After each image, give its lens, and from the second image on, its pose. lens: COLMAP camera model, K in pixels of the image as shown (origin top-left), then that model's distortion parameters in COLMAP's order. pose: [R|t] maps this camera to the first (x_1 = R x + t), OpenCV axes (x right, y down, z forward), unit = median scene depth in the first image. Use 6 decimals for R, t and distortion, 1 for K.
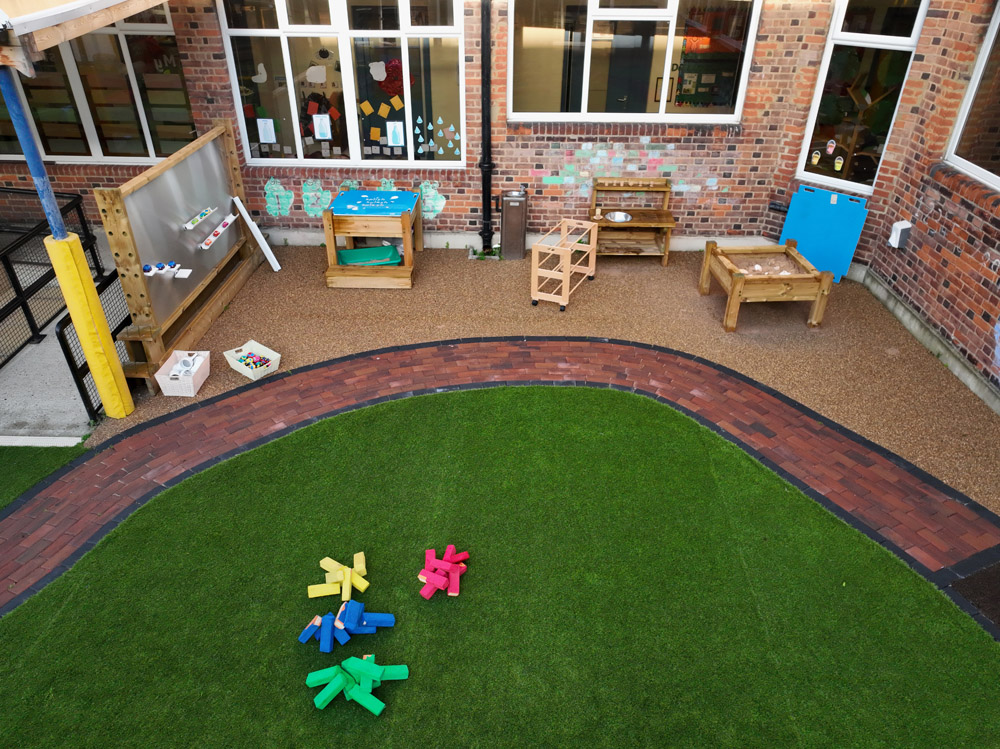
lens RADIAL K [[706.9, 0, 492.7], [0, 706.9, 378.3], [0, 0, 1]] dist [-0.000732, 0.016634]
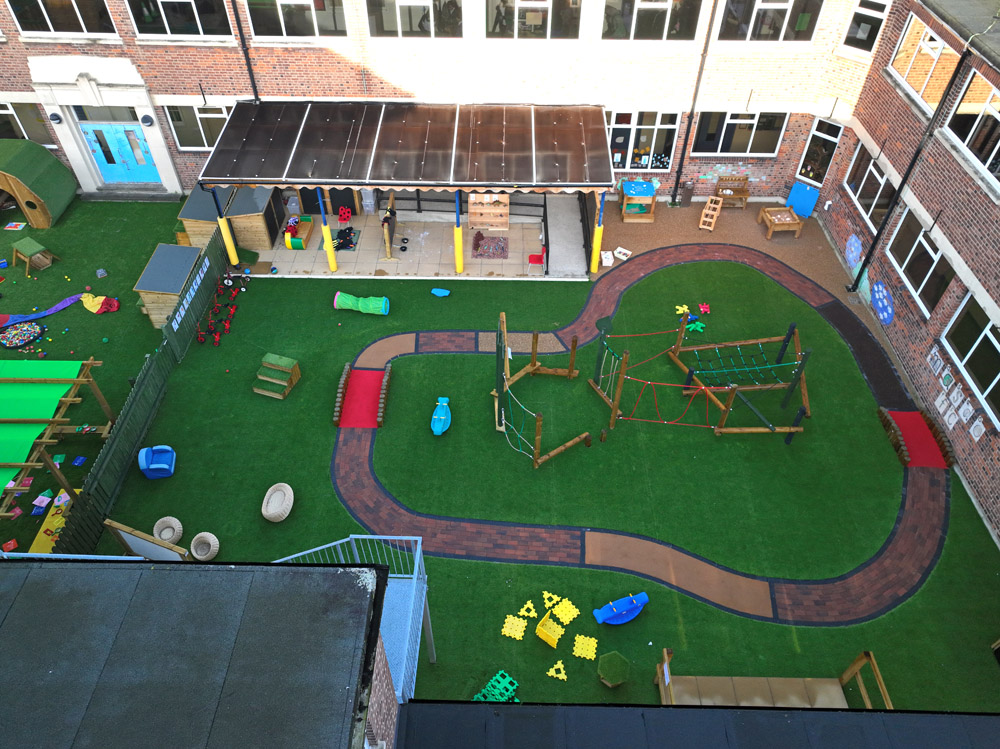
lens RADIAL K [[706.9, 0, 495.4], [0, 706.9, 377.6], [0, 0, 1]] dist [-0.000732, 0.016634]
pose [[0.999787, -0.012934, 0.016110, -0.795495], [0.008797, 0.972074, 0.234510, -0.193515], [-0.018693, -0.234319, 0.971980, -1.842915]]
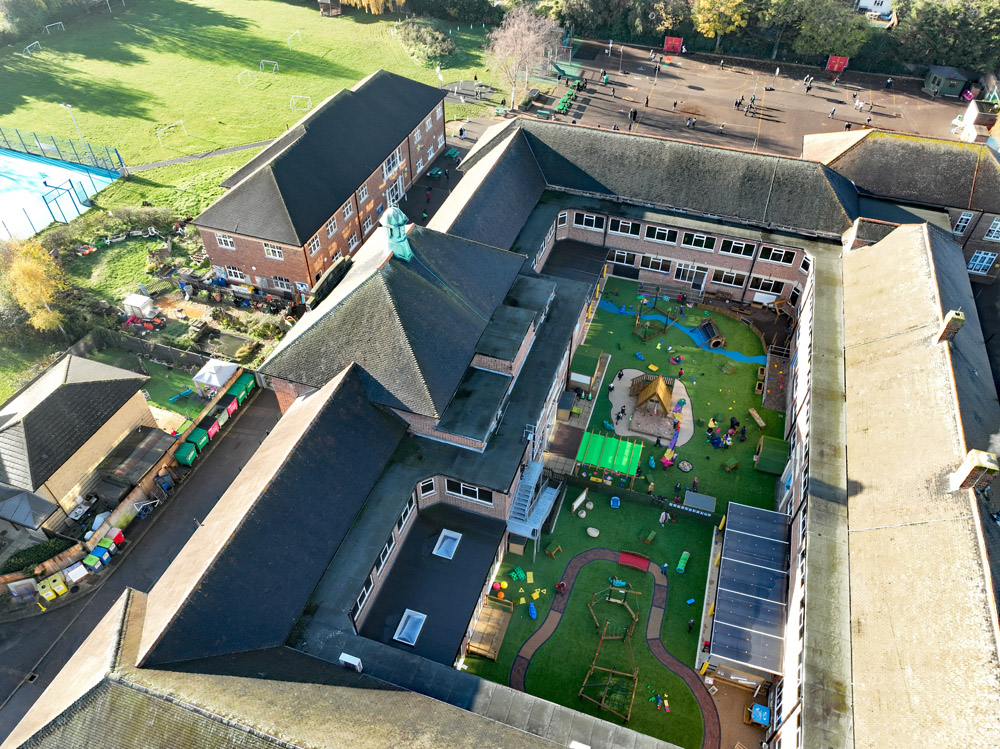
lens RADIAL K [[706.9, 0, 495.9], [0, 706.9, 375.6], [0, 0, 1]] dist [-0.000732, 0.016634]
pose [[-0.288696, 0.663749, -0.689994, 2.188427], [-0.515997, 0.499192, 0.696100, -3.898850], [0.806475, 0.556996, 0.198378, -2.731082]]
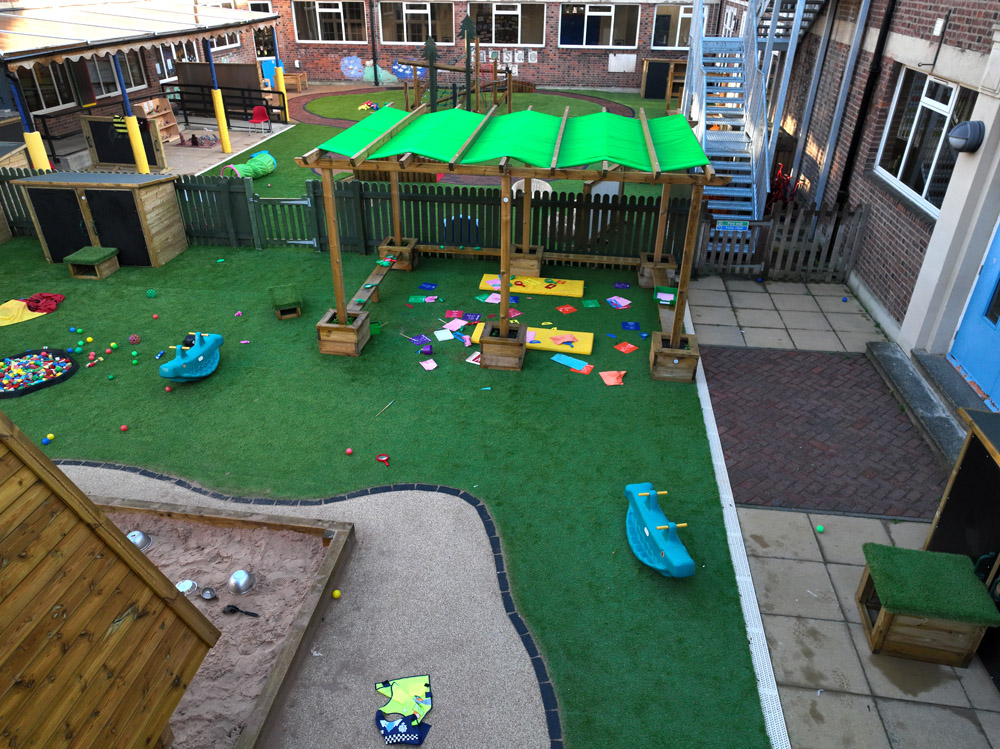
lens RADIAL K [[706.9, 0, 495.5], [0, 706.9, 374.6], [0, 0, 1]] dist [-0.000732, 0.016634]
pose [[0.104073, -0.500440, 0.859493, -3.134858], [0.527203, 0.760543, 0.378988, 0.170096], [-0.843342, 0.413685, 0.342985, -0.466089]]
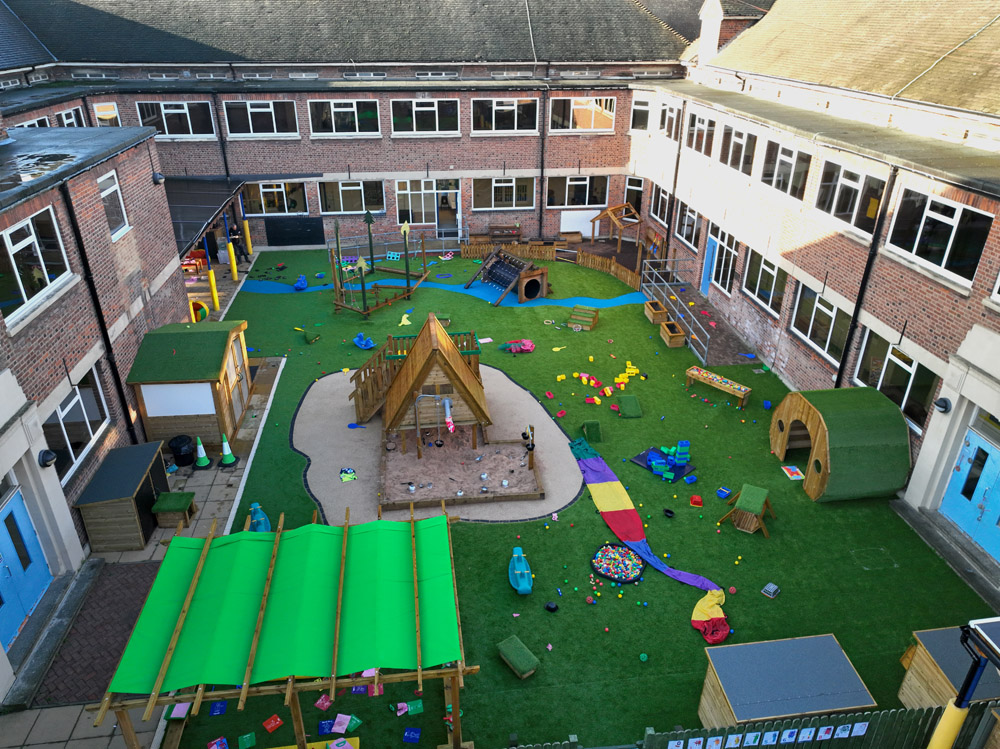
lens RADIAL K [[706.9, 0, 495.0], [0, 706.9, 376.4], [0, 0, 1]] dist [-0.000732, 0.016634]
pose [[0.153055, 0.453529, -0.878001, -1.035059], [-0.529895, 0.787607, 0.314464, -0.549157], [0.834138, 0.417118, 0.360870, -0.600800]]
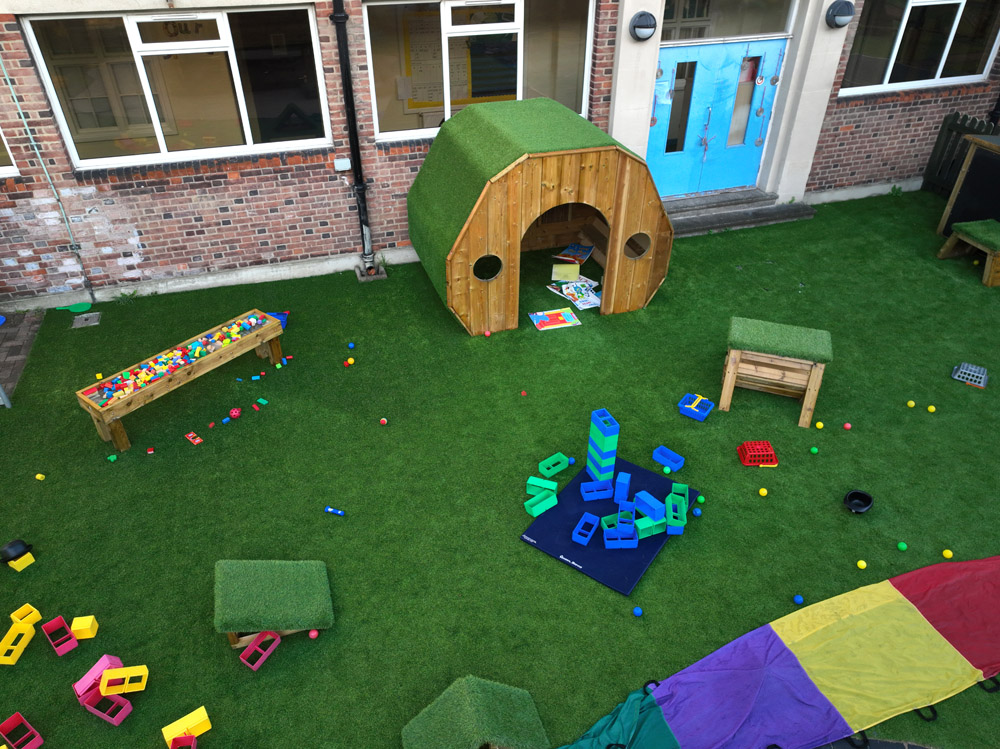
lens RADIAL K [[706.9, 0, 494.8], [0, 706.9, 376.8], [0, 0, 1]] dist [-0.000732, 0.016634]
pose [[0.943183, -0.197988, 0.266845, -2.975234], [0.180776, 0.979593, 0.087850, -0.157895], [-0.278793, -0.034619, 0.959727, 0.062081]]
